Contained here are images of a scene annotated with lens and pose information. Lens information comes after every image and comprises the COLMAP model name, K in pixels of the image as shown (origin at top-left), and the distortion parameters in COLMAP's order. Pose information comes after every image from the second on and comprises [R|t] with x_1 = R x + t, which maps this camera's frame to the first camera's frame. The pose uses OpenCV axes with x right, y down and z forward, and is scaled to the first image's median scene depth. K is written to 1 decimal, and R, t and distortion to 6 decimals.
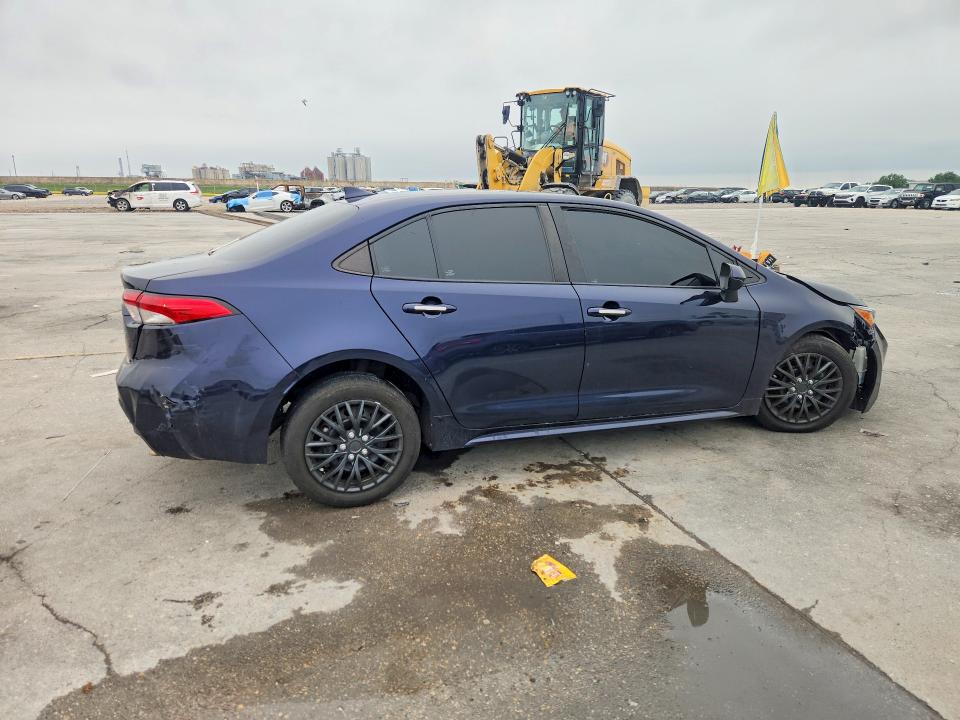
lens RADIAL K [[657.5, 0, 478.0], [0, 657.5, 369.0], [0, 0, 1]] dist [-0.002298, 0.000828]
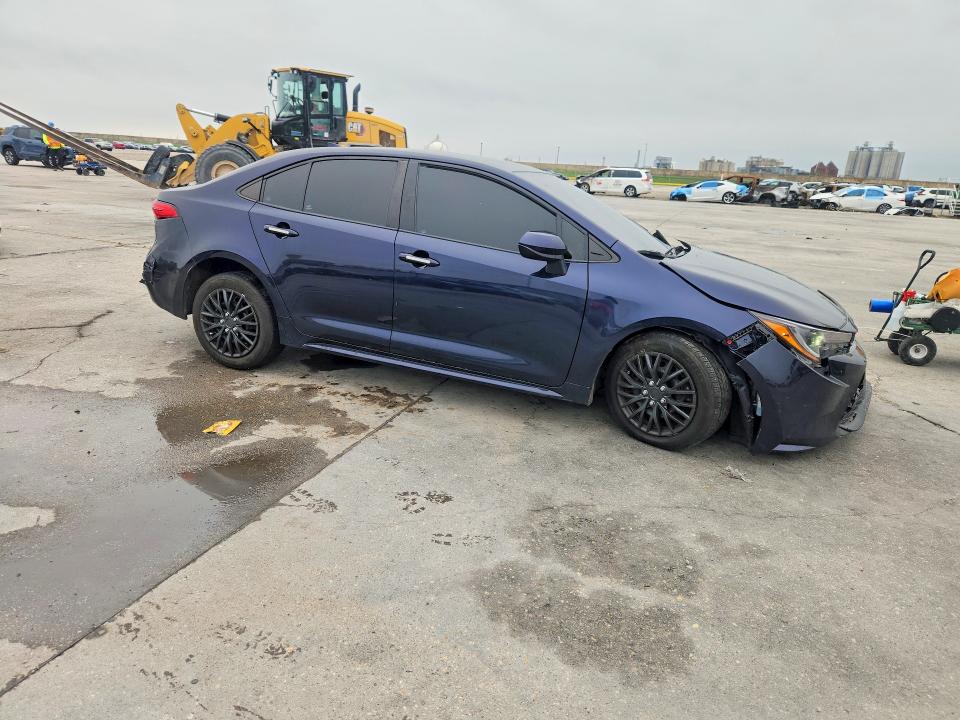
lens RADIAL K [[657.5, 0, 476.4], [0, 657.5, 353.0], [0, 0, 1]] dist [-0.002298, 0.000828]
pose [[0.715774, 0.211107, -0.665658, 0.154578], [-0.221542, 0.972618, 0.070235, -0.005412], [0.662259, 0.097198, 0.742944, 0.036134]]
